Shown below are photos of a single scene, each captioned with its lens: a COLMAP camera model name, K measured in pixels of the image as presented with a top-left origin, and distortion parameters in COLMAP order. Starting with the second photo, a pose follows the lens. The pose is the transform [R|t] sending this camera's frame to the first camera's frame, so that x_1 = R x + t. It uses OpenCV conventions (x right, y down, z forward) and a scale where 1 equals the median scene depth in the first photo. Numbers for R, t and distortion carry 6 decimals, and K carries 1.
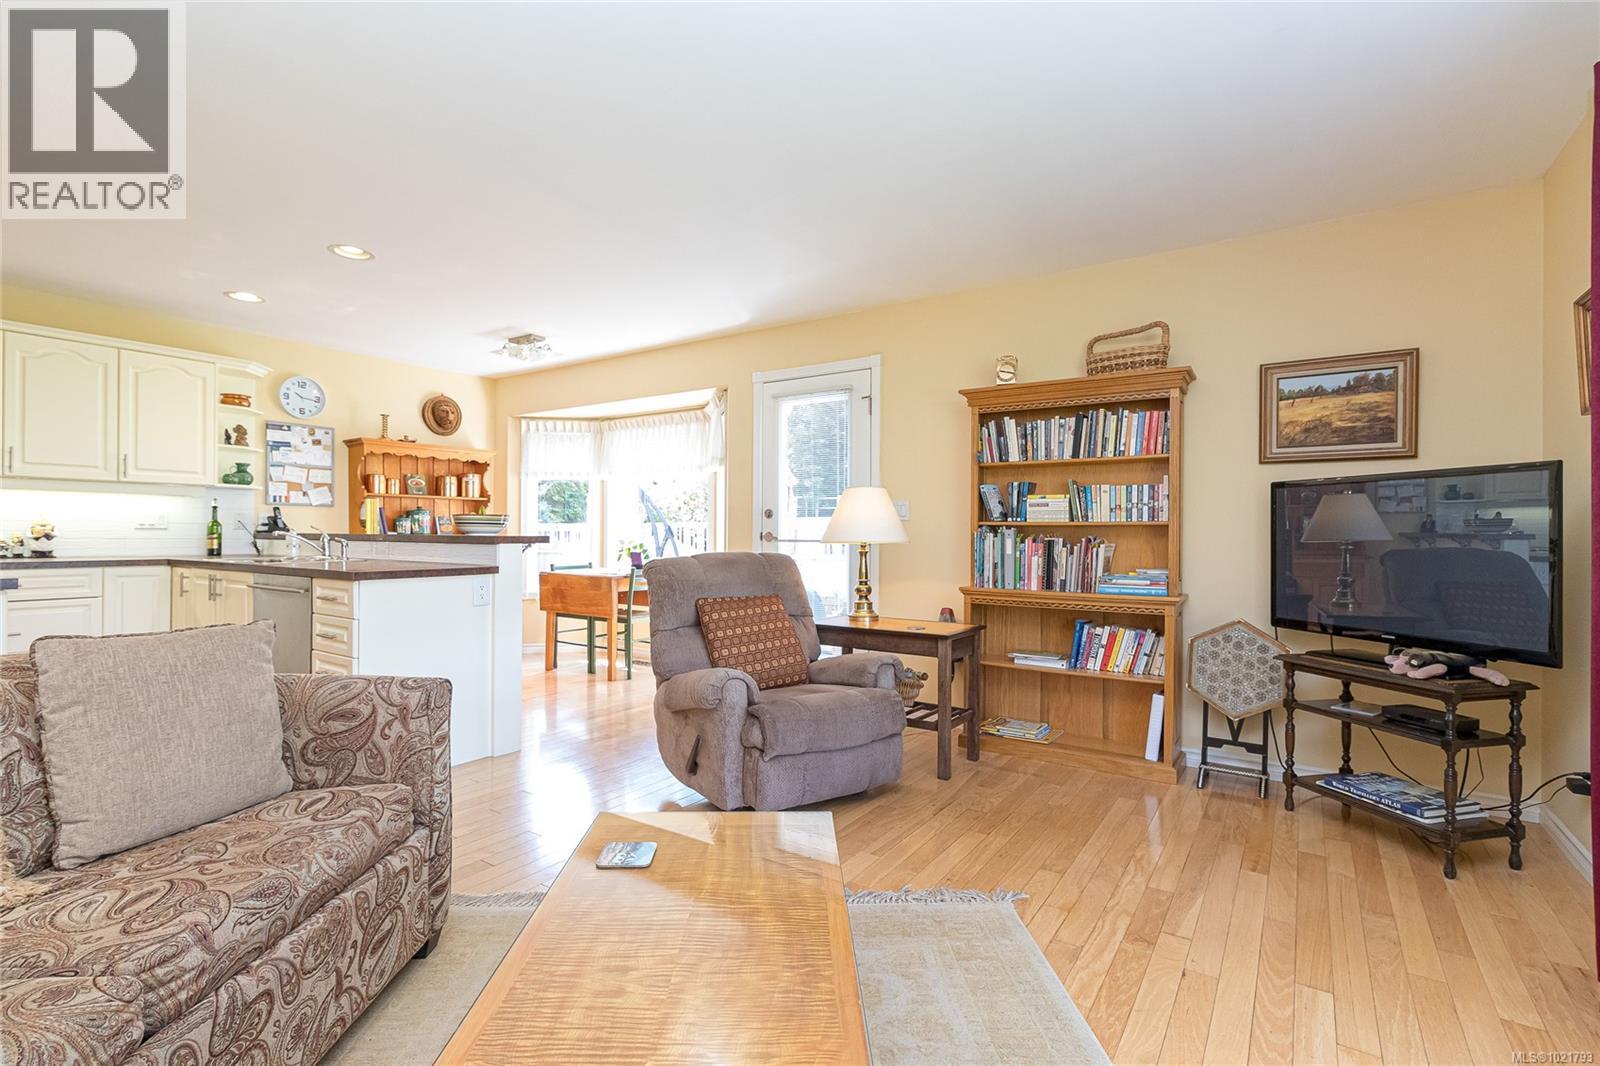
lens RADIAL K [[747.2, 0, 798.4], [0, 747.2, 532.4], [0, 0, 1]] dist [-0.001037, 0.001137]
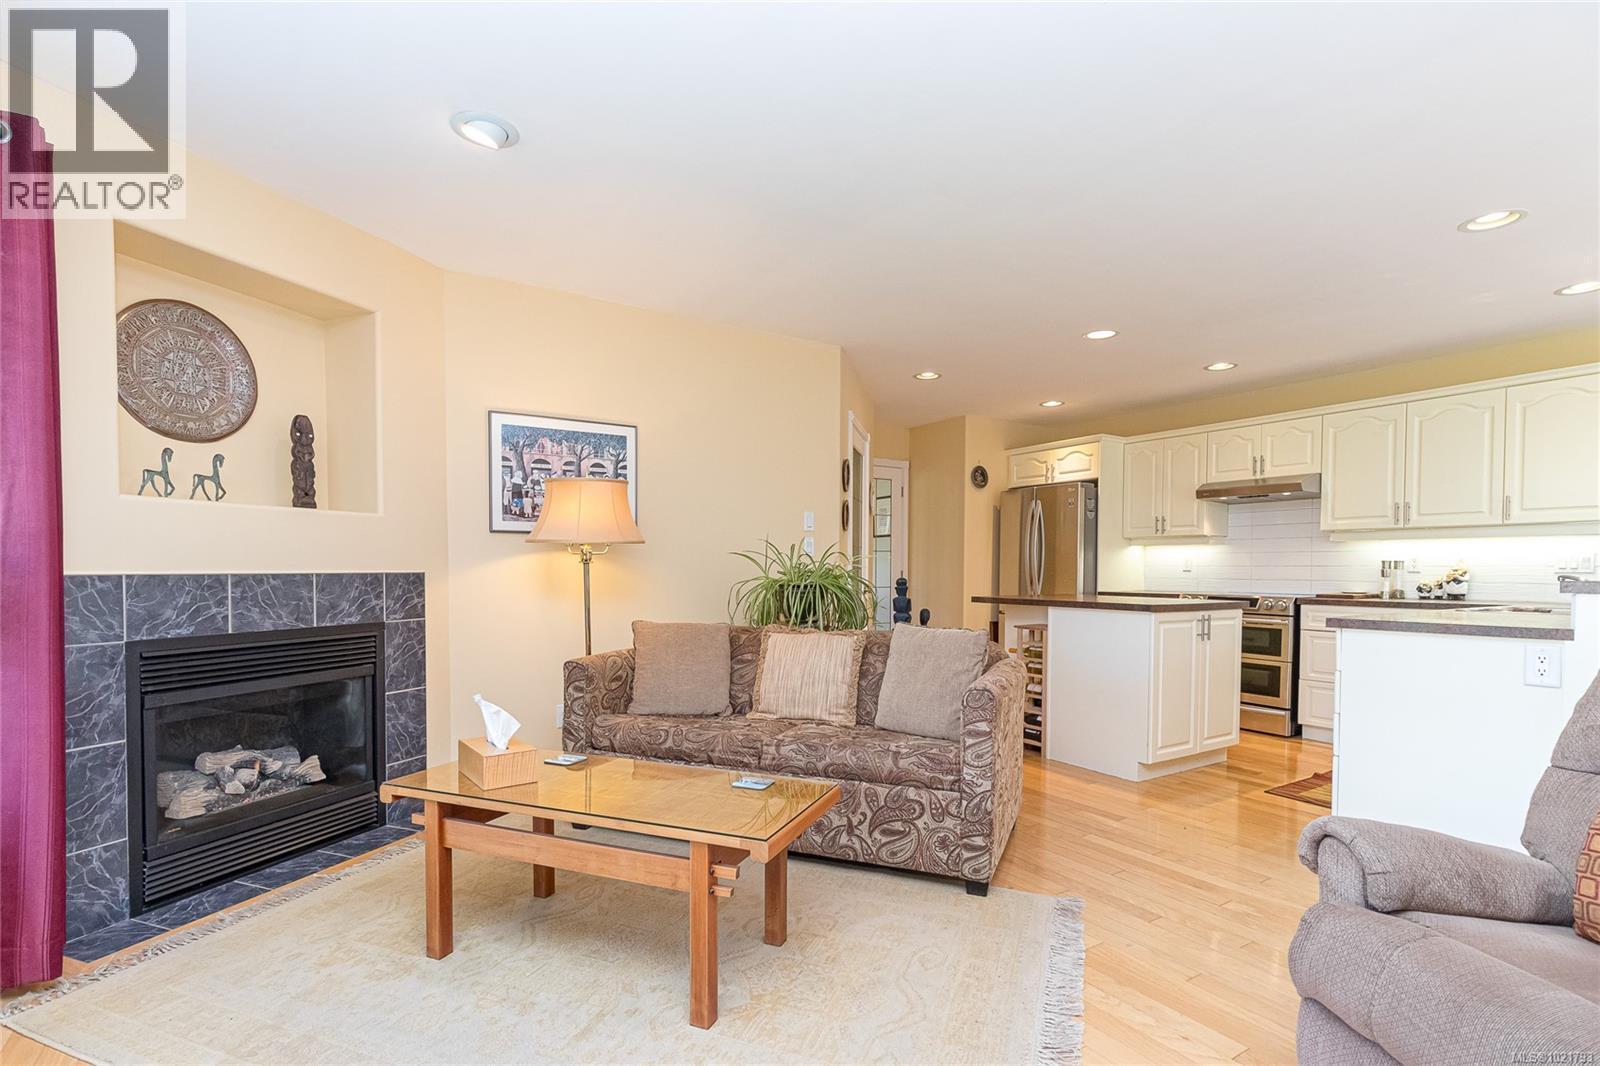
lens RADIAL K [[747.2, 0, 790.9], [0, 747.2, 585.7], [0, 0, 1]] dist [-0.001037, 0.001137]
pose [[-0.394771, 0.009884, -0.918726, 0.340321], [-0.005372, 0.999900, 0.013065, 0.003937], [0.918764, 0.010093, -0.394679, 0.505935]]
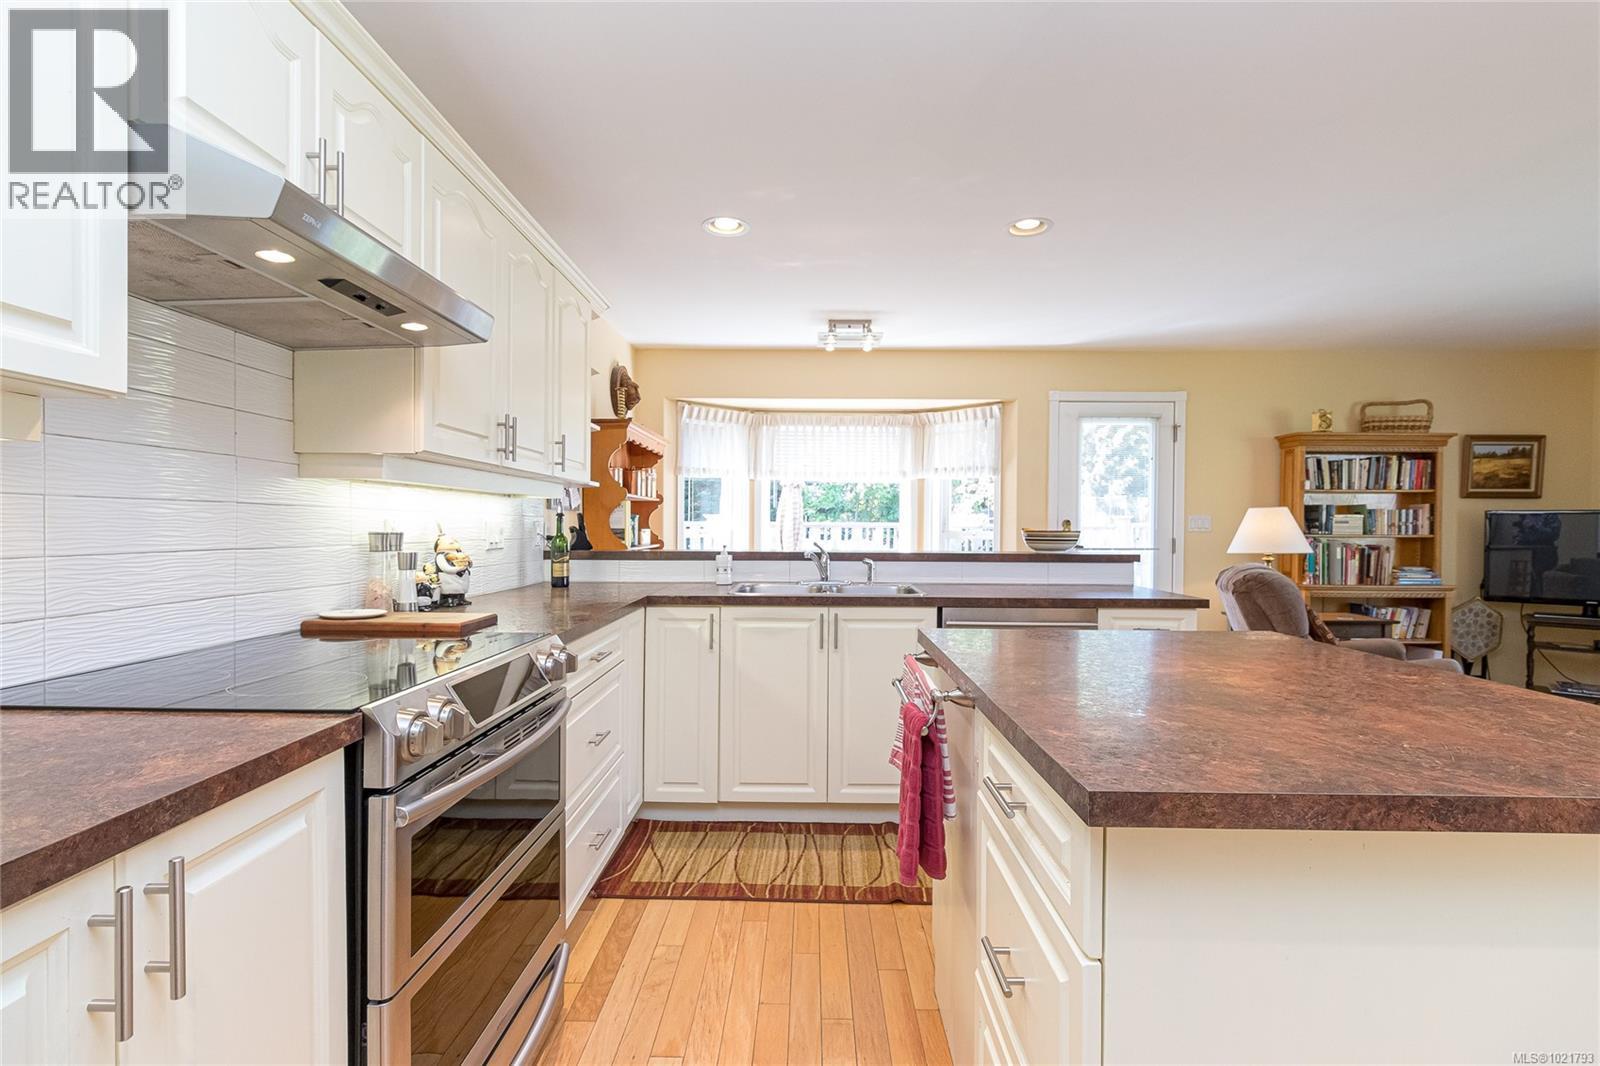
lens RADIAL K [[747.2, 0, 798.2], [0, 747.2, 540.3], [0, 0, 1]] dist [-0.001037, 0.001137]
pose [[0.831899, -0.012859, 0.554778, -1.037750], [-0.001536, 0.999674, 0.025474, -0.030006], [-0.554925, -0.022044, 0.831608, 0.342419]]
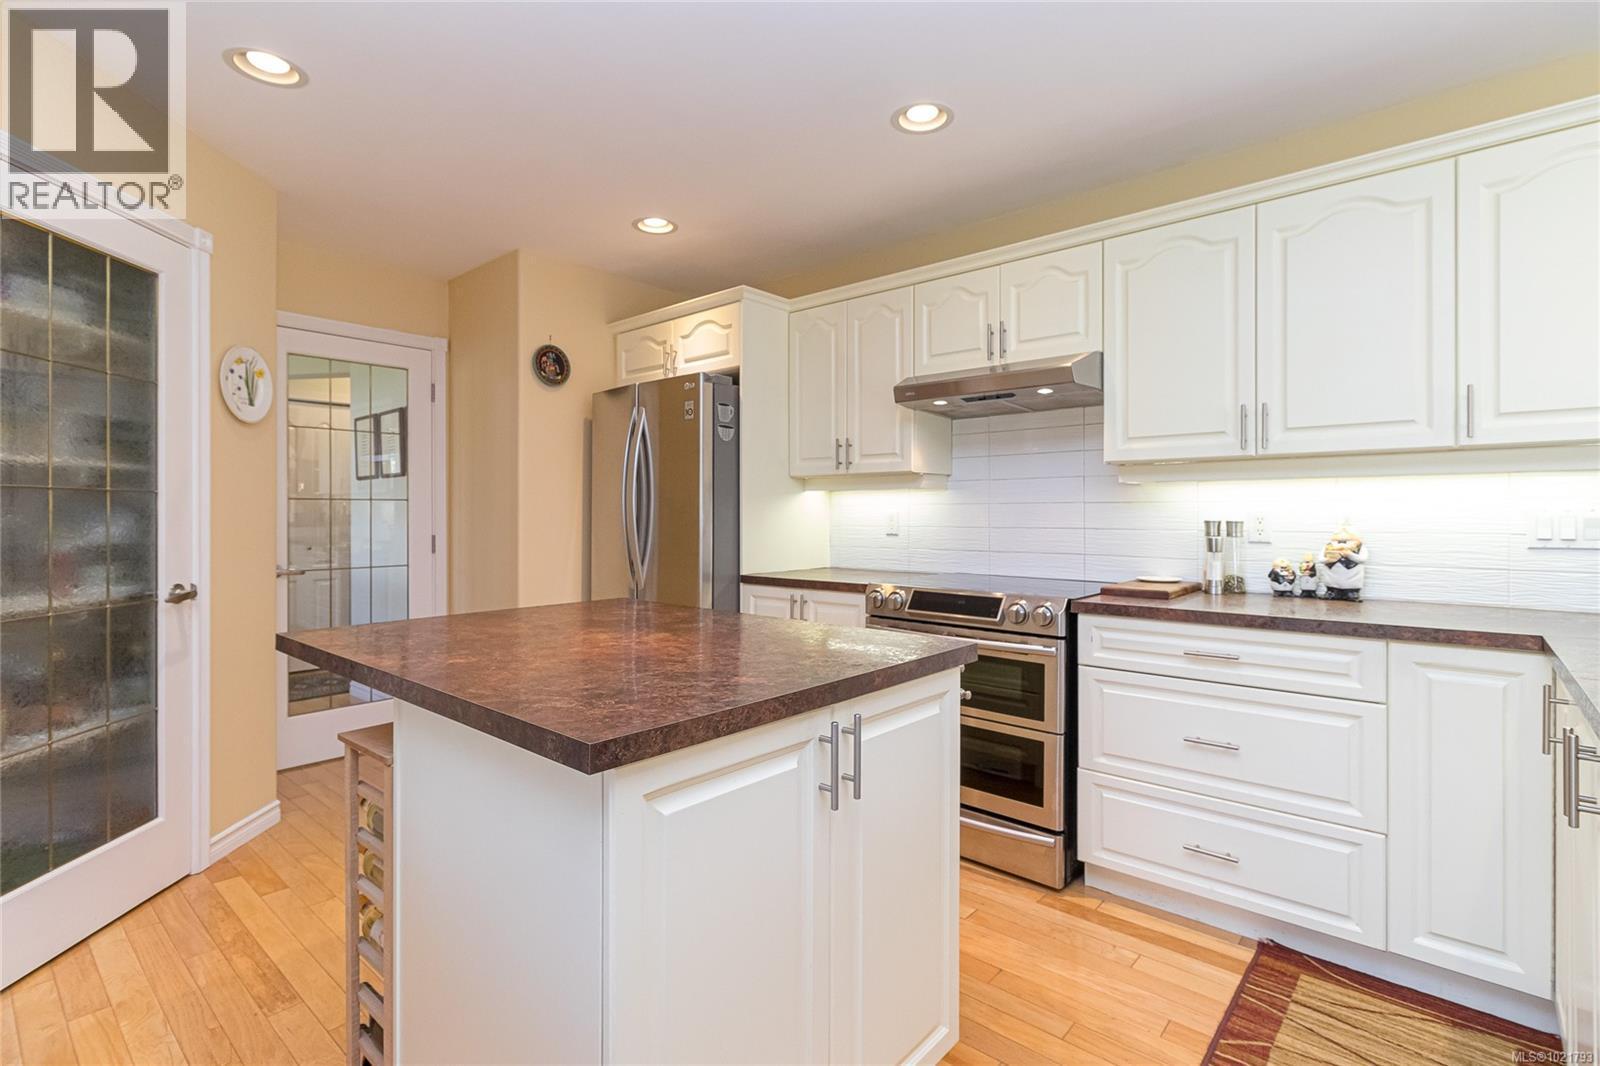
lens RADIAL K [[747.2, 0, 800.8], [0, 747.2, 513.9], [0, 0, 1]] dist [-0.001037, 0.001137]
pose [[-0.112450, -0.009244, -0.993614, -0.394246], [0.003901, 0.999945, -0.009745, -0.023652], [0.993650, -0.004972, -0.112407, 0.622877]]
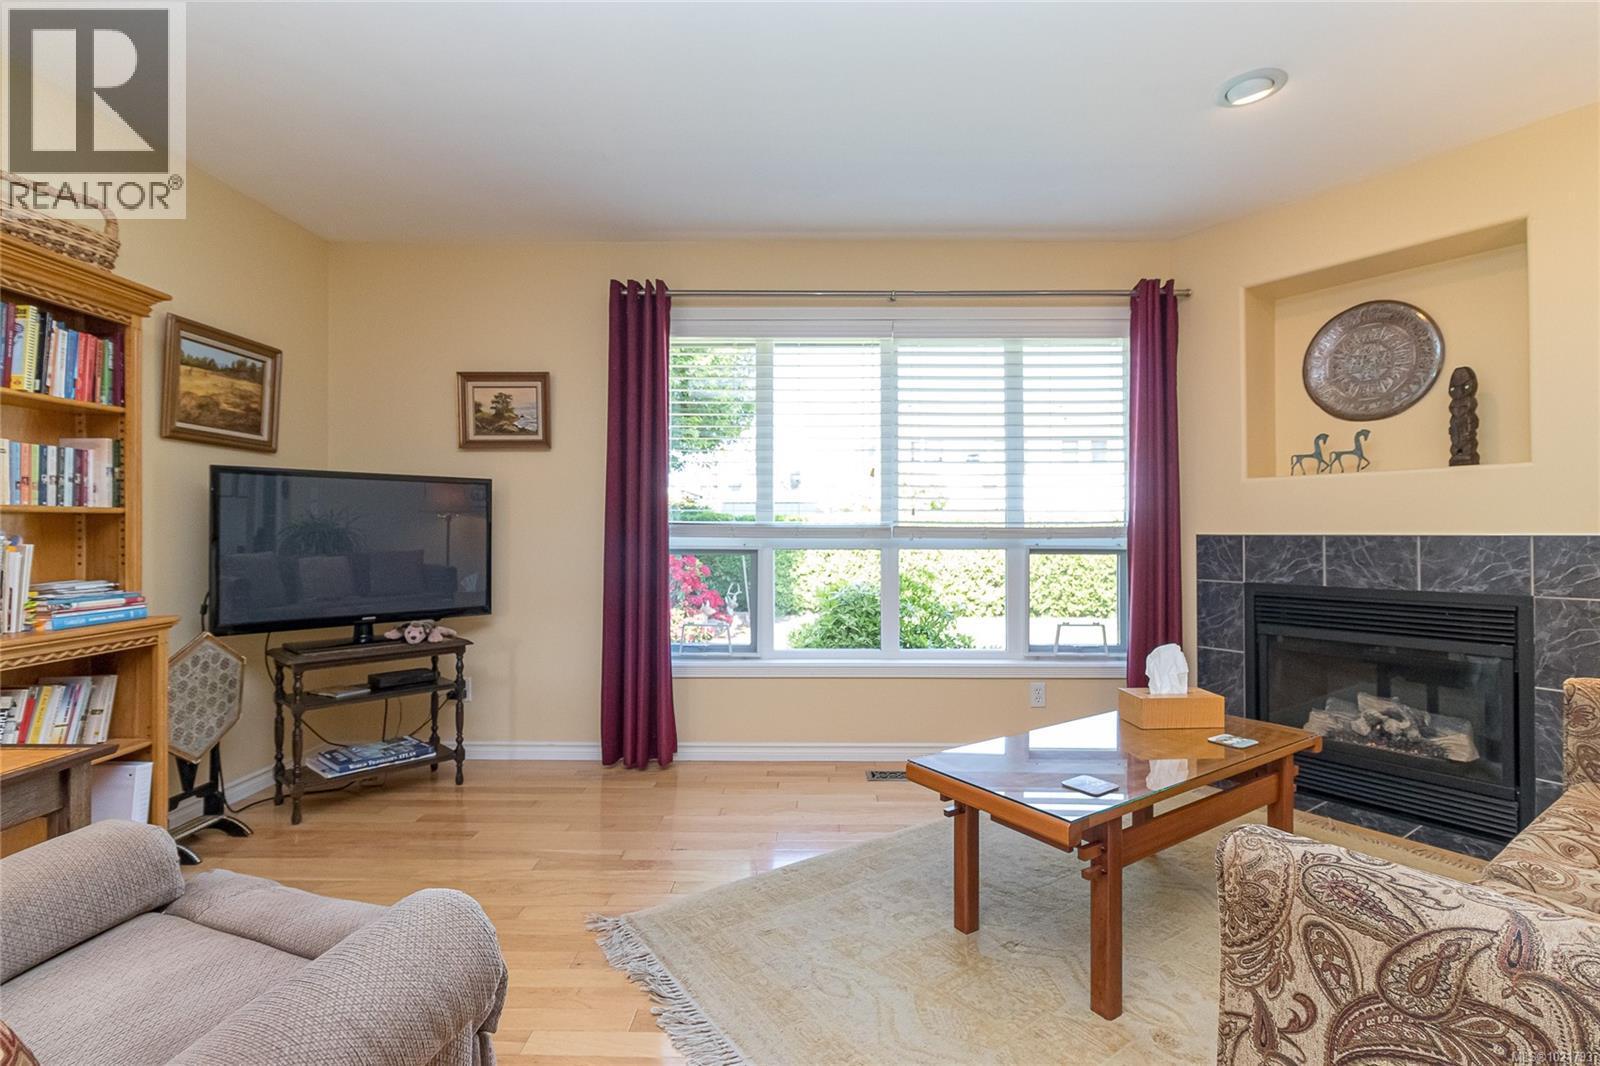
lens RADIAL K [[747.2, 0, 807.5], [0, 747.2, 522.6], [0, 0, 1]] dist [-0.001037, 0.001137]
pose [[-0.555279, 0.002066, 0.831662, -0.303863], [-0.004767, 0.999973, -0.005667, -0.000567], [-0.831651, -0.007111, -0.555254, 0.639761]]
